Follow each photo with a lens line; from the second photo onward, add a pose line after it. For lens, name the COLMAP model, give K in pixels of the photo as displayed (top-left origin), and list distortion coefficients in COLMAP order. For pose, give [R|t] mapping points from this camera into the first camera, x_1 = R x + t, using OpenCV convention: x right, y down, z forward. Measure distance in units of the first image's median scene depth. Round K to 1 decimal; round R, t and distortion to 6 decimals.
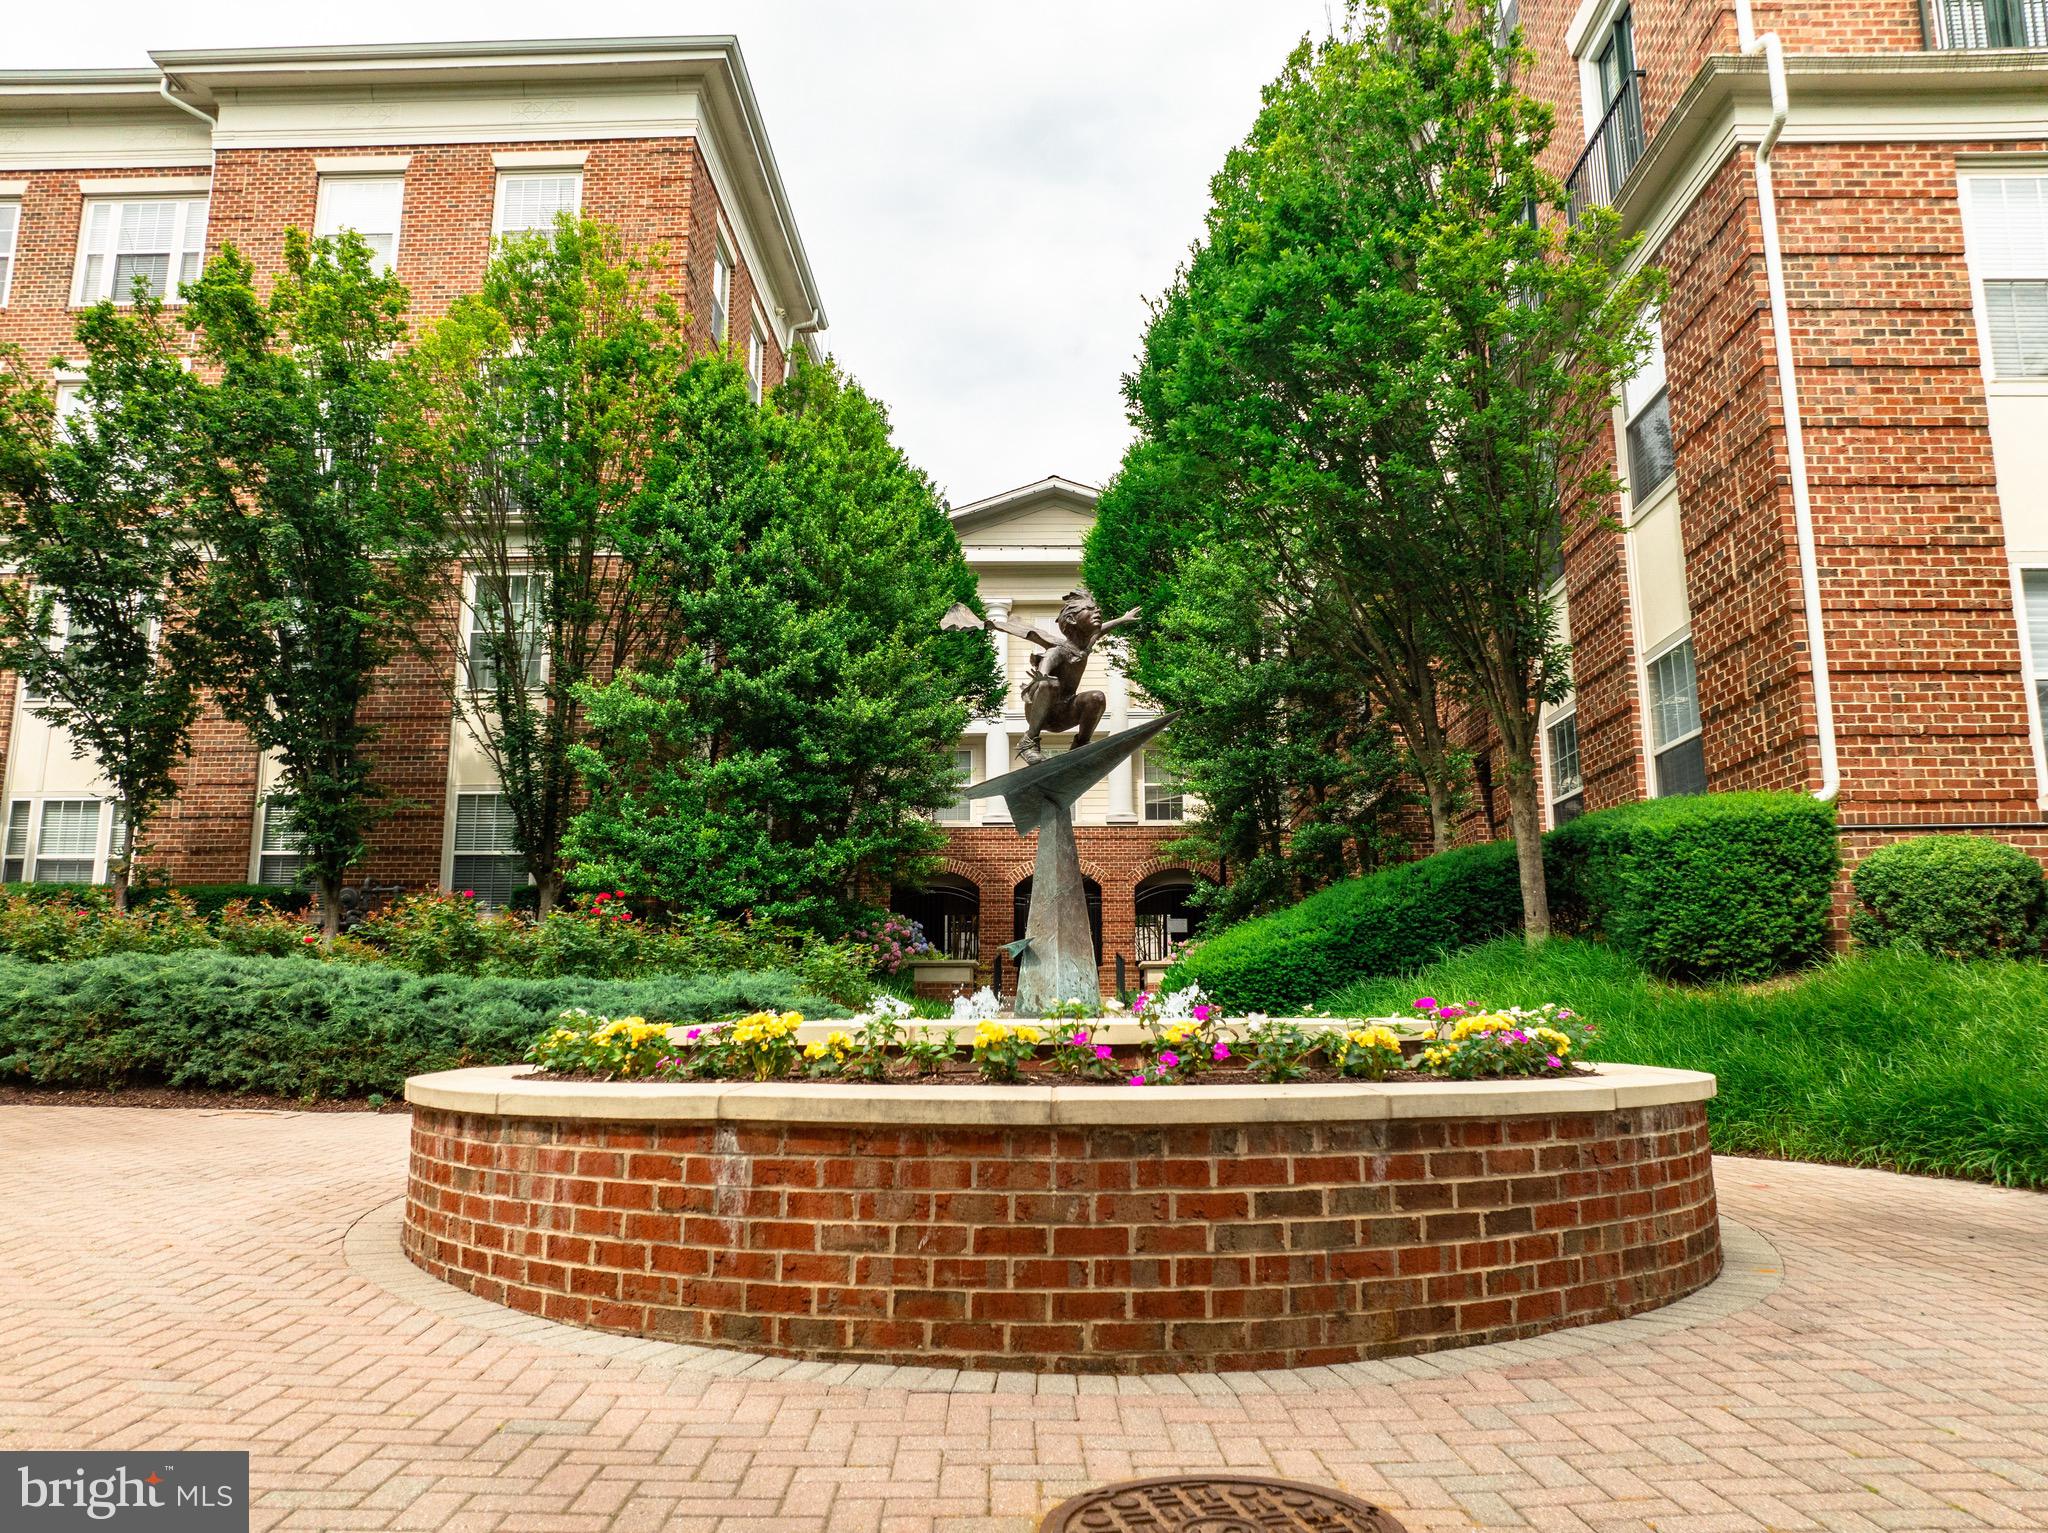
lens RADIAL K [[1446.8, 0, 1015.6], [0, 1446.8, 757.9], [0, 0, 1]] dist [-0.045320, 0.018747]
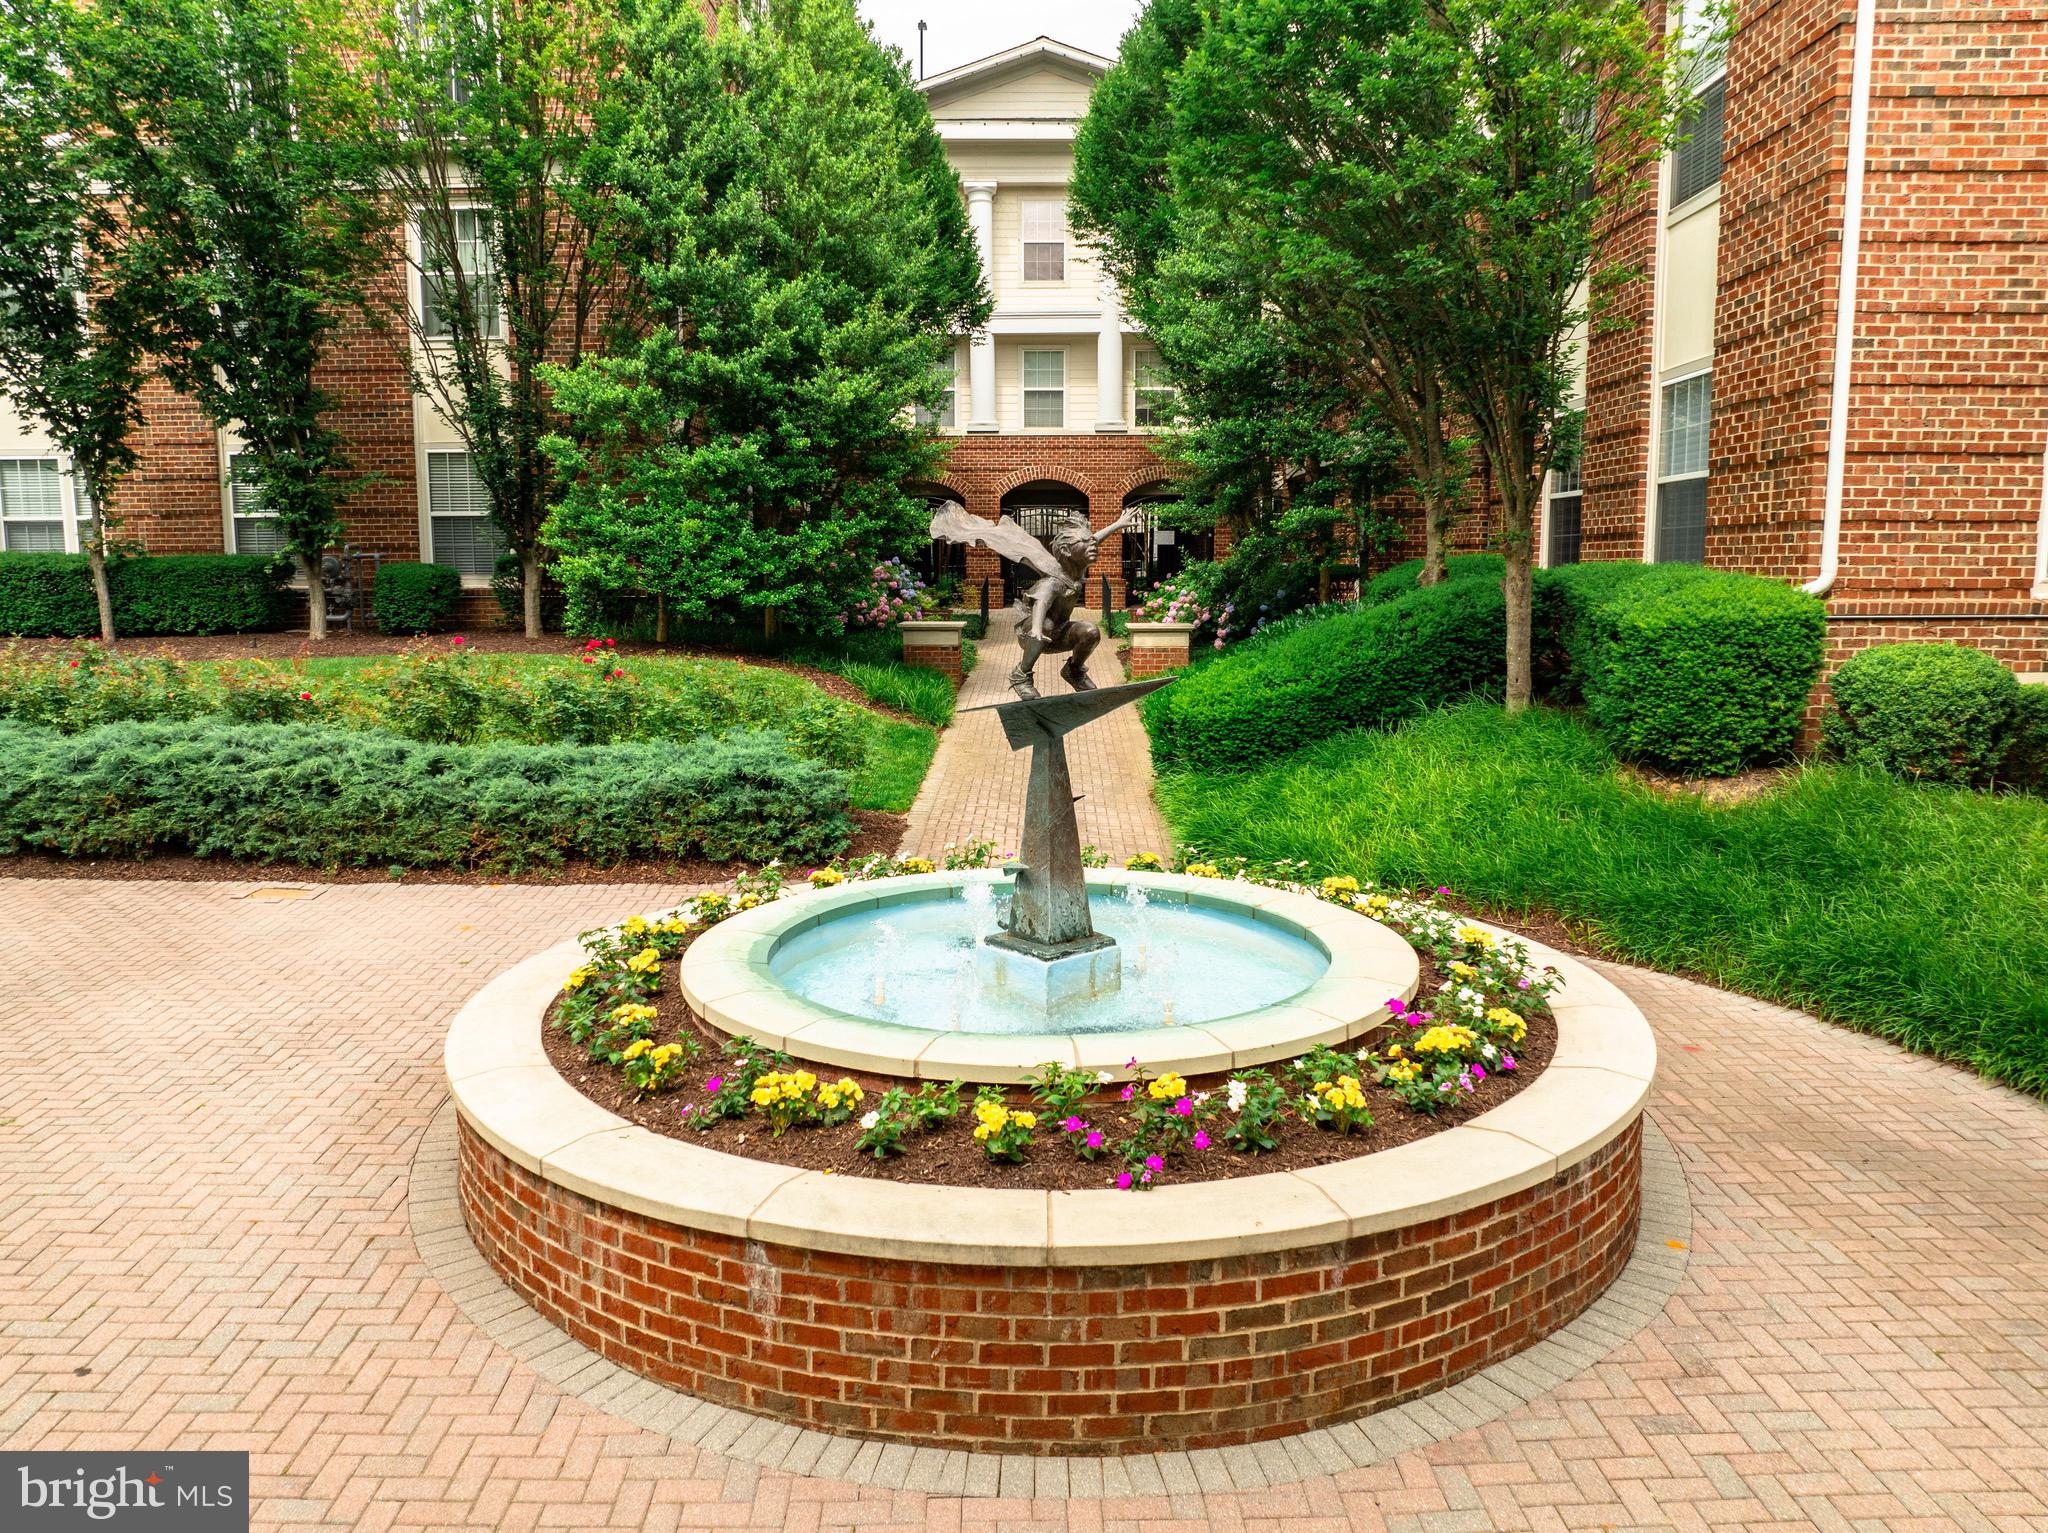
lens RADIAL K [[1446.8, 0, 1015.4], [0, 1446.8, 770.1], [0, 0, 1]] dist [-0.045320, 0.018747]
pose [[0.999943, -0.003697, 0.009981, -0.003382], [0.000287, 0.946759, 0.321943, -0.159915], [-0.010640, -0.321922, 0.946706, 0.022157]]
